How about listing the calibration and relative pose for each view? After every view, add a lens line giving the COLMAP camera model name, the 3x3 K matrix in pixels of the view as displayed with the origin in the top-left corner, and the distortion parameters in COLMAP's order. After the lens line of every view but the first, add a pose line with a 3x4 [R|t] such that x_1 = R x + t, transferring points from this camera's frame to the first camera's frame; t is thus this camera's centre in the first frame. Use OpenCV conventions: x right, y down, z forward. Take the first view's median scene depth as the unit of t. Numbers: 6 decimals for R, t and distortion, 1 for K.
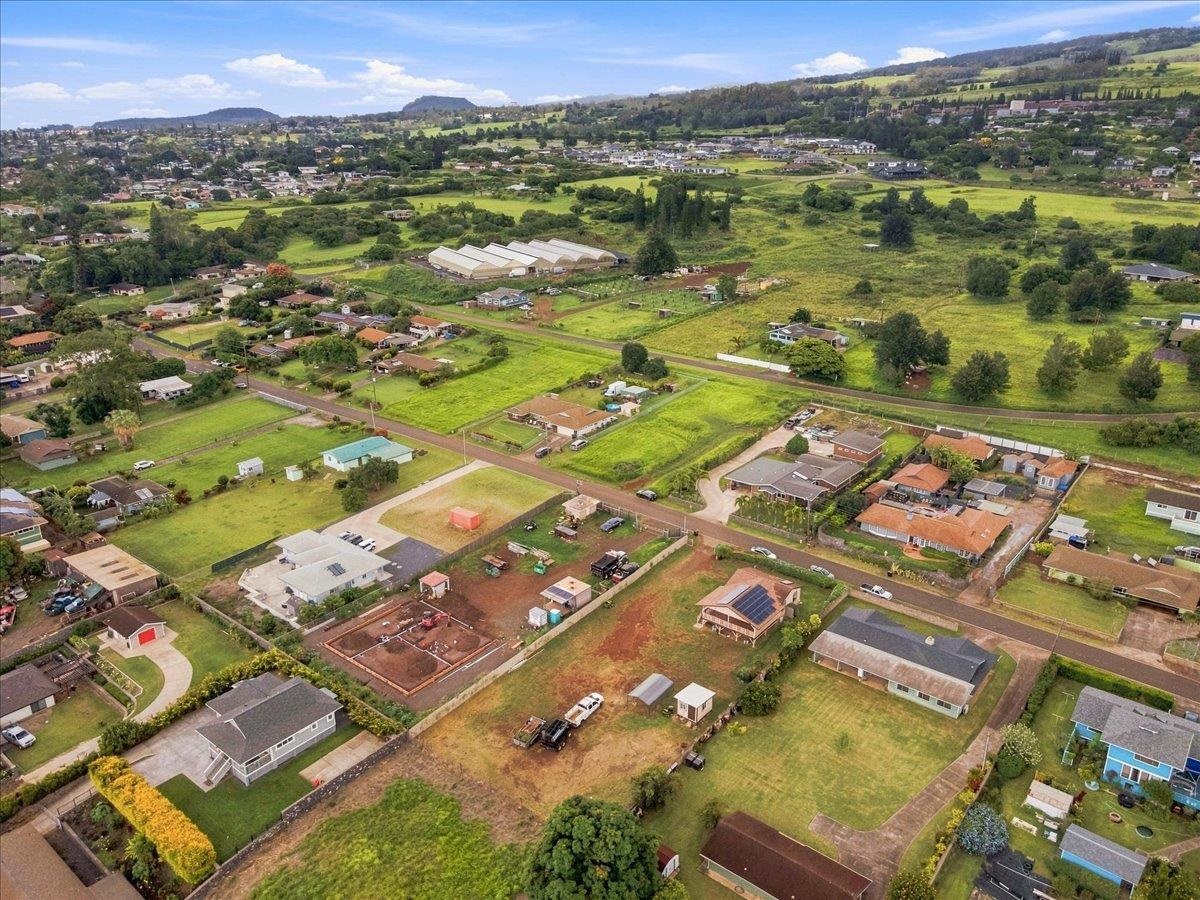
lens RADIAL K [[869.2, 0, 605.6], [0, 869.2, 450.8], [0, 0, 1]] dist [0.033694, 0.010517]
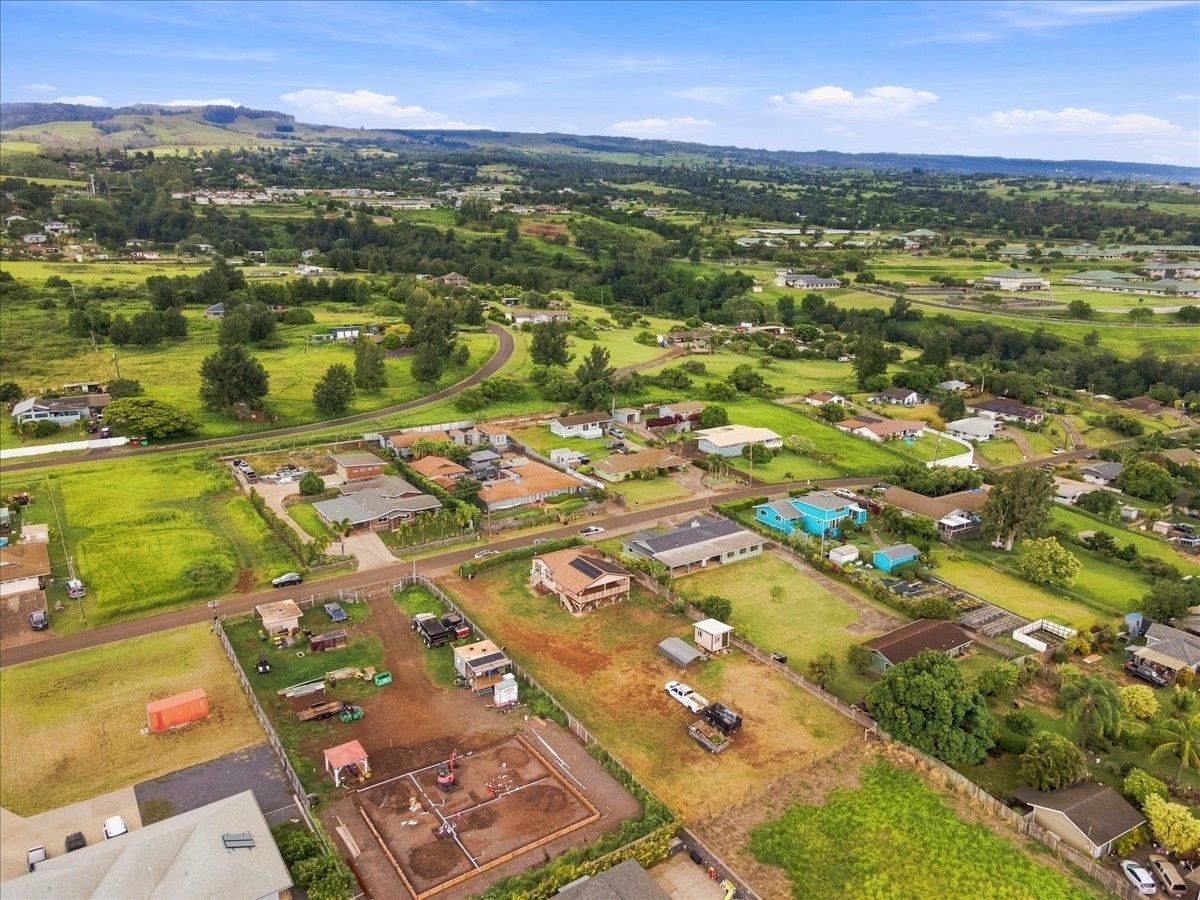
lens RADIAL K [[869.2, 0, 605.6], [0, 869.2, 450.8], [0, 0, 1]] dist [0.033694, 0.010517]
pose [[0.300089, -0.250139, 0.920531, -0.552706], [0.335677, 0.930975, 0.143548, -0.072452], [-0.892898, 0.265924, 0.363341, 0.439914]]
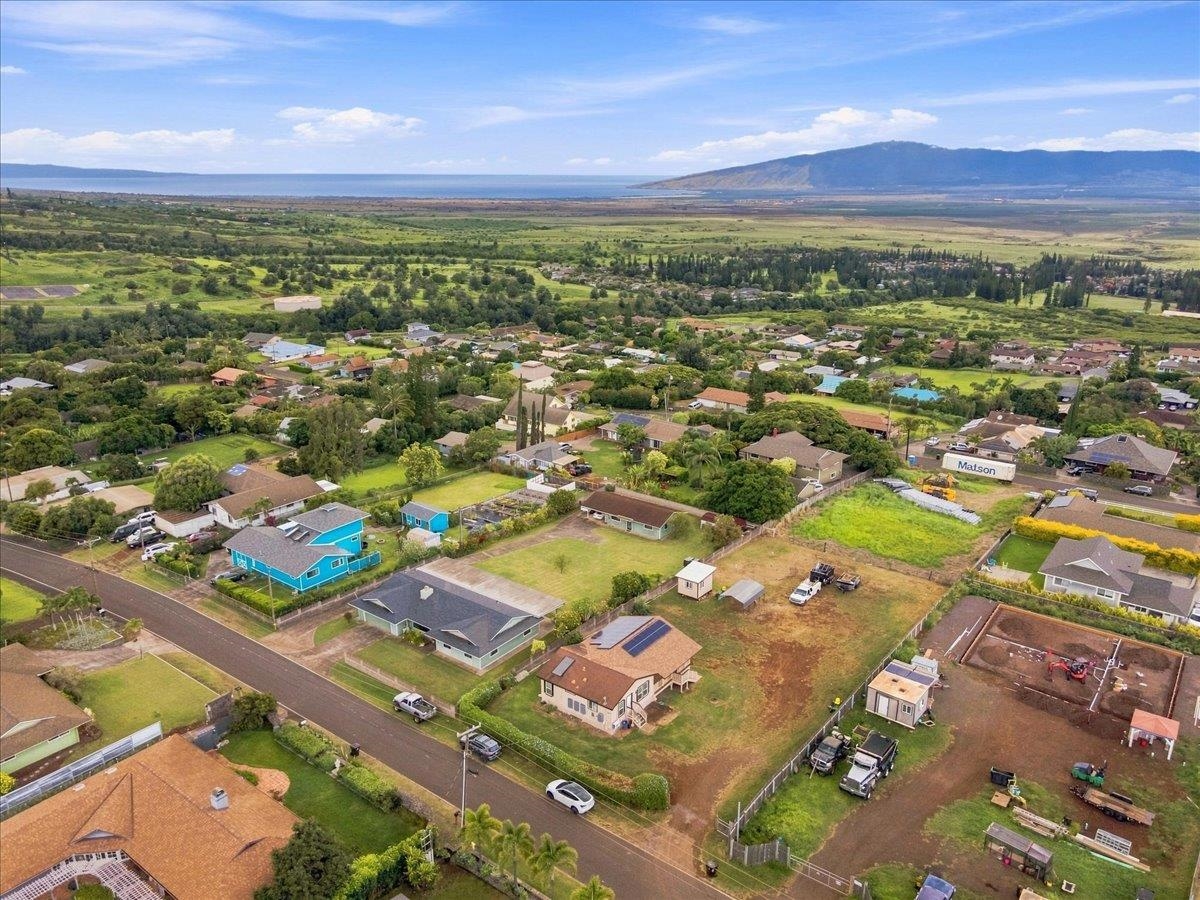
lens RADIAL K [[870.4, 0, 610.2], [0, 870.4, 447.9], [0, 0, 1]] dist [0.038071, 0.007483]
pose [[-0.999574, 0.002705, -0.029051, 0.149448], [-0.015907, 0.784177, 0.620333, -0.292969], [0.024460, 0.620531, -0.783801, 1.097606]]
